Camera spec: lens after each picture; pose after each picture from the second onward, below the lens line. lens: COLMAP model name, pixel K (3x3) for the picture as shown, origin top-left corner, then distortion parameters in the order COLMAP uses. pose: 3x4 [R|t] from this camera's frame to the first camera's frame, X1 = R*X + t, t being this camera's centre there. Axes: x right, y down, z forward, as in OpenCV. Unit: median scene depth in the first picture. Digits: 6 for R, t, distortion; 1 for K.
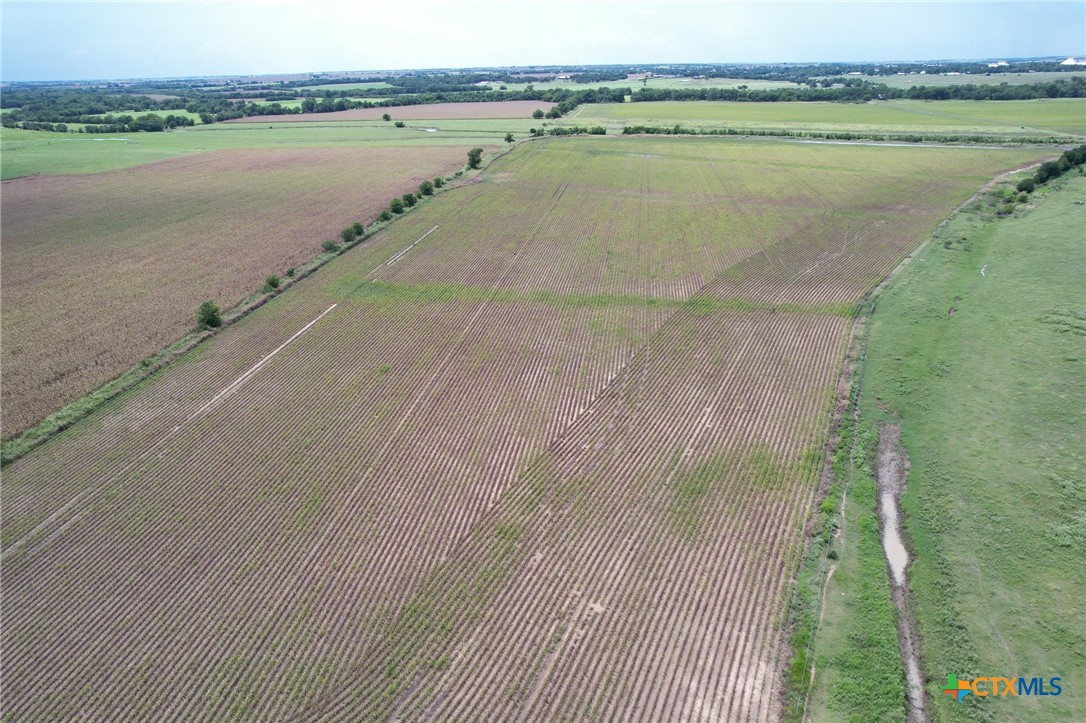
lens RADIAL K [[700.2, 0, 545.1], [0, 700.2, 365.4], [0, 0, 1]] dist [-0.079106, 0.073977]
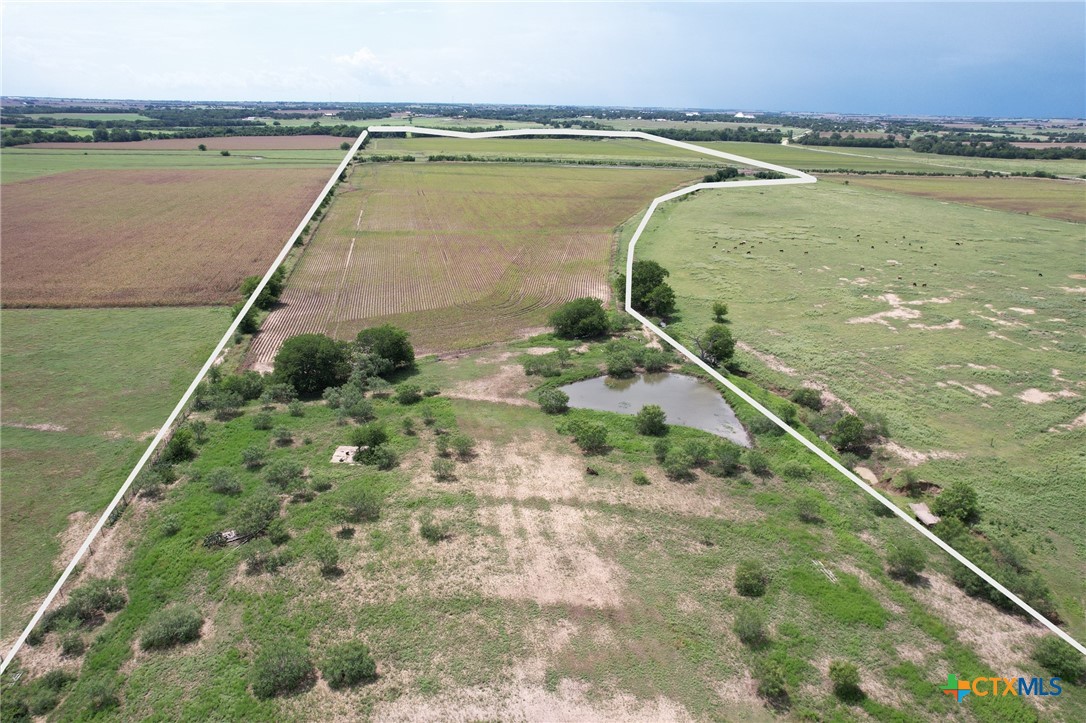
lens RADIAL K [[700.2, 0, 551.9], [0, 700.2, 366.9], [0, 0, 1]] dist [-0.079106, 0.073977]
pose [[0.939035, -0.085974, 0.332899, -0.082921], [0.101624, 0.994375, -0.029852, 0.065575], [-0.328460, 0.061862, 0.942490, -0.161175]]
